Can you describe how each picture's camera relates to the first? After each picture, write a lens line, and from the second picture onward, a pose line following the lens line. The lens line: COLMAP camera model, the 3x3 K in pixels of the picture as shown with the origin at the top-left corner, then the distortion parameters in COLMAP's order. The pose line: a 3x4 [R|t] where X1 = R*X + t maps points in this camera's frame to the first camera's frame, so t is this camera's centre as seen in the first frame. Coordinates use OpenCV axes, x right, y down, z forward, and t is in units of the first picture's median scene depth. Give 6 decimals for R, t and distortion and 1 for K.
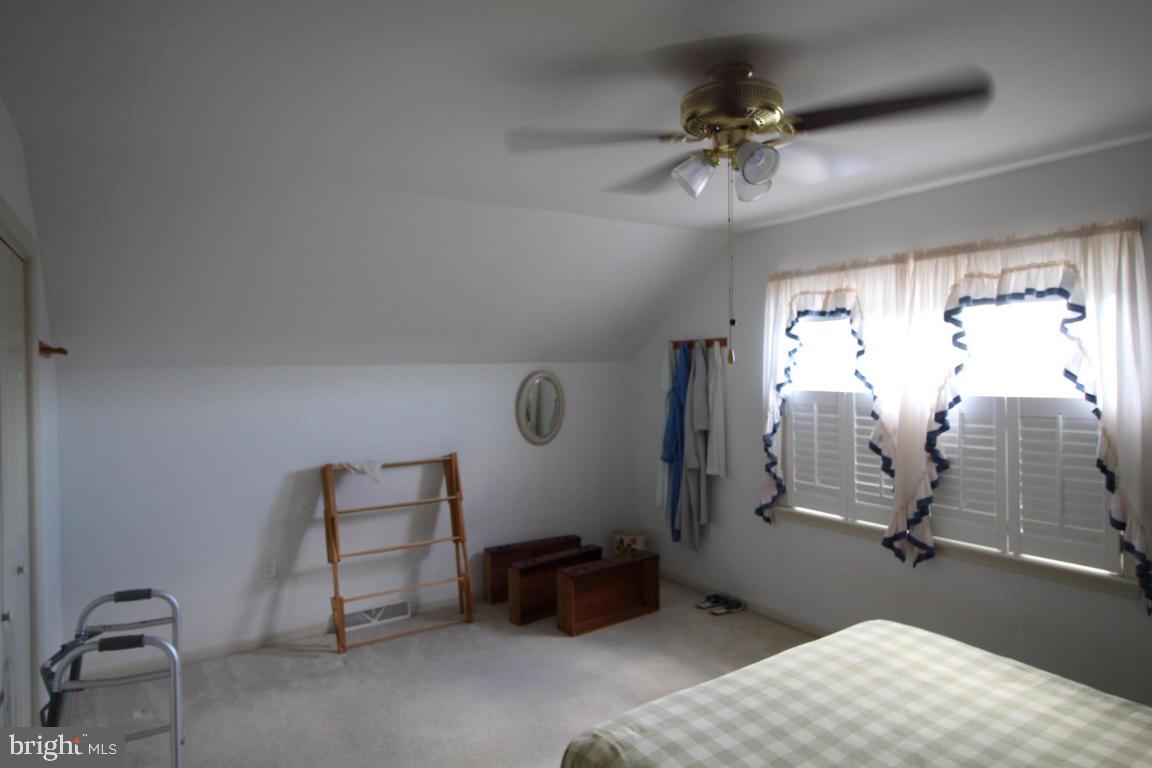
lens RADIAL K [[685.4, 0, 581.7], [0, 685.4, 376.6], [0, 0, 1]] dist [0.003233, 0.000265]
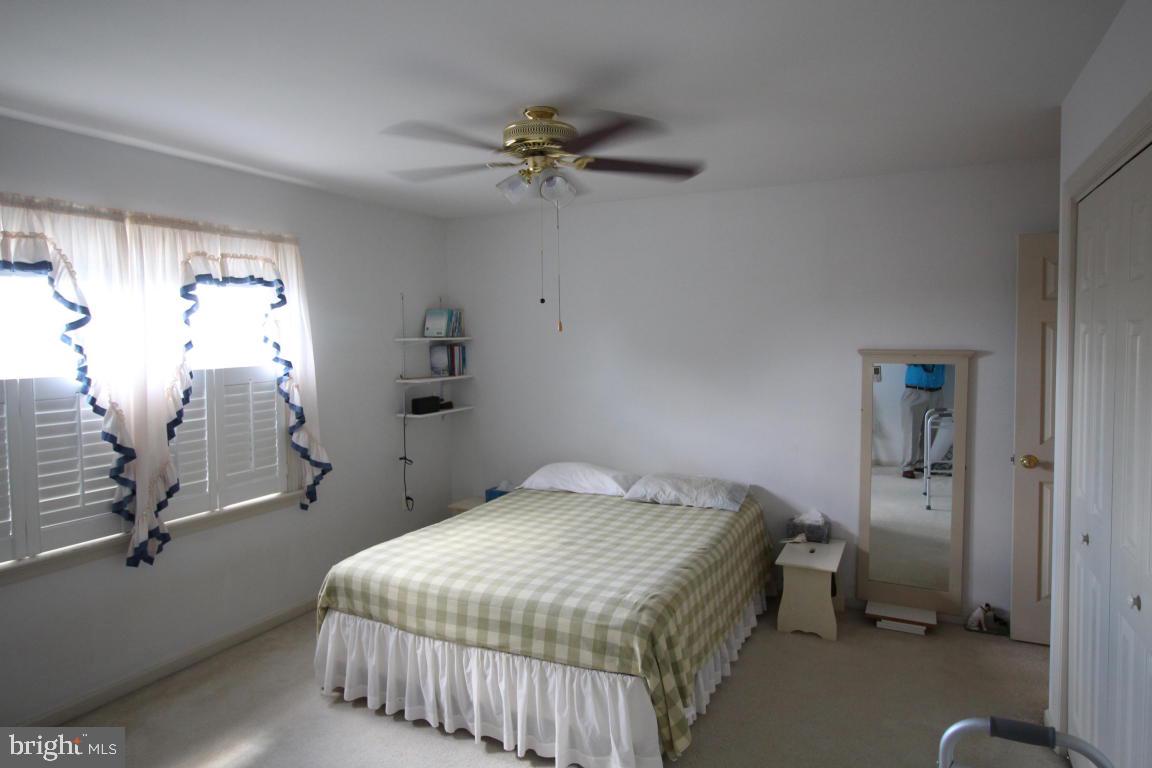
lens RADIAL K [[685.4, 0, 581.1], [0, 685.4, 382.4], [0, 0, 1]] dist [0.003233, 0.000265]
pose [[-0.502704, -0.041738, 0.863450, -0.623931], [0.030671, 0.997344, 0.066067, -0.004372], [-0.863914, 0.059695, -0.500088, 1.031125]]
